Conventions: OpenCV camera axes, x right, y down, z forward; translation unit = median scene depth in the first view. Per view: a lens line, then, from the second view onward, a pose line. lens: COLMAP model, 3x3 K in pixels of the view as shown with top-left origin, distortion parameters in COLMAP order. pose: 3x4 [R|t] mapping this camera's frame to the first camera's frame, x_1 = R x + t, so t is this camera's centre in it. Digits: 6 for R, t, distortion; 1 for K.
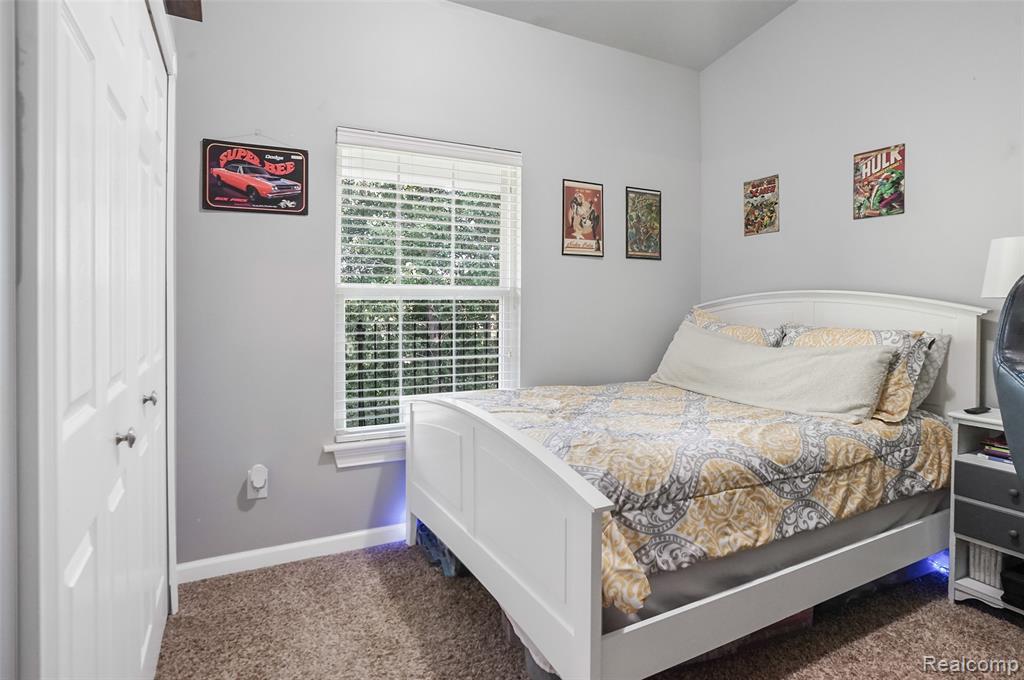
lens RADIAL K [[549.7, 0, 513.0], [0, 549.7, 298.2], [0, 0, 1]] dist [-0.042973, 0.033636]
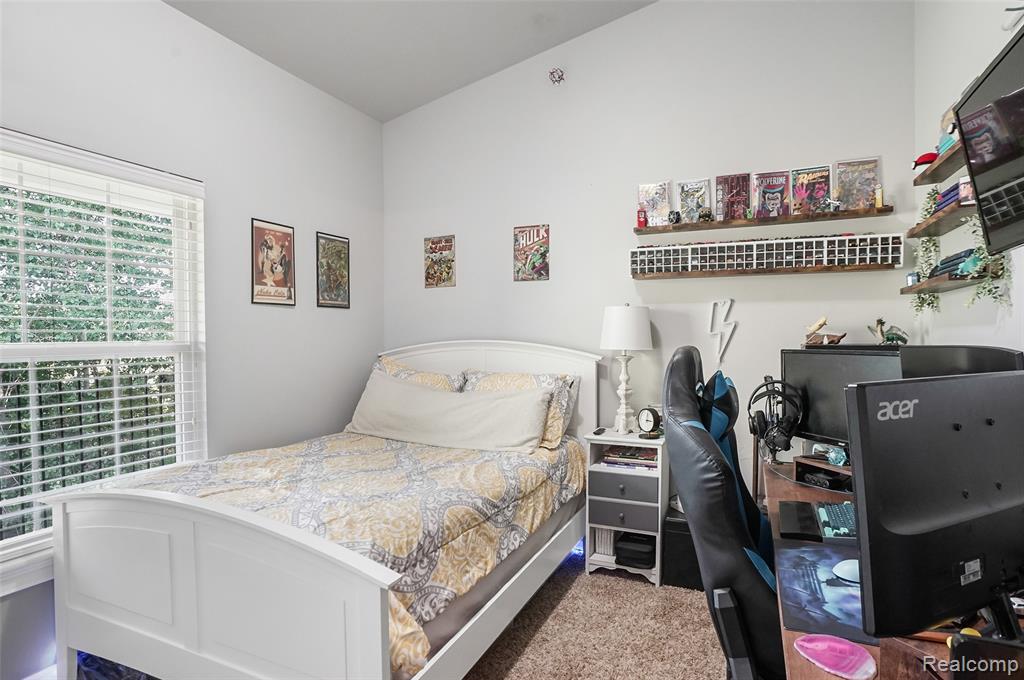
lens RADIAL K [[558.6, 0, 512.0], [0, 558.6, 340.0], [0, 0, 1]] dist [-0.022358, 0.001751]
pose [[0.784153, -0.013033, 0.620431, -0.183502], [-0.005319, 0.999602, 0.027720, -0.060839], [-0.620545, -0.025037, 0.783771, 0.033395]]
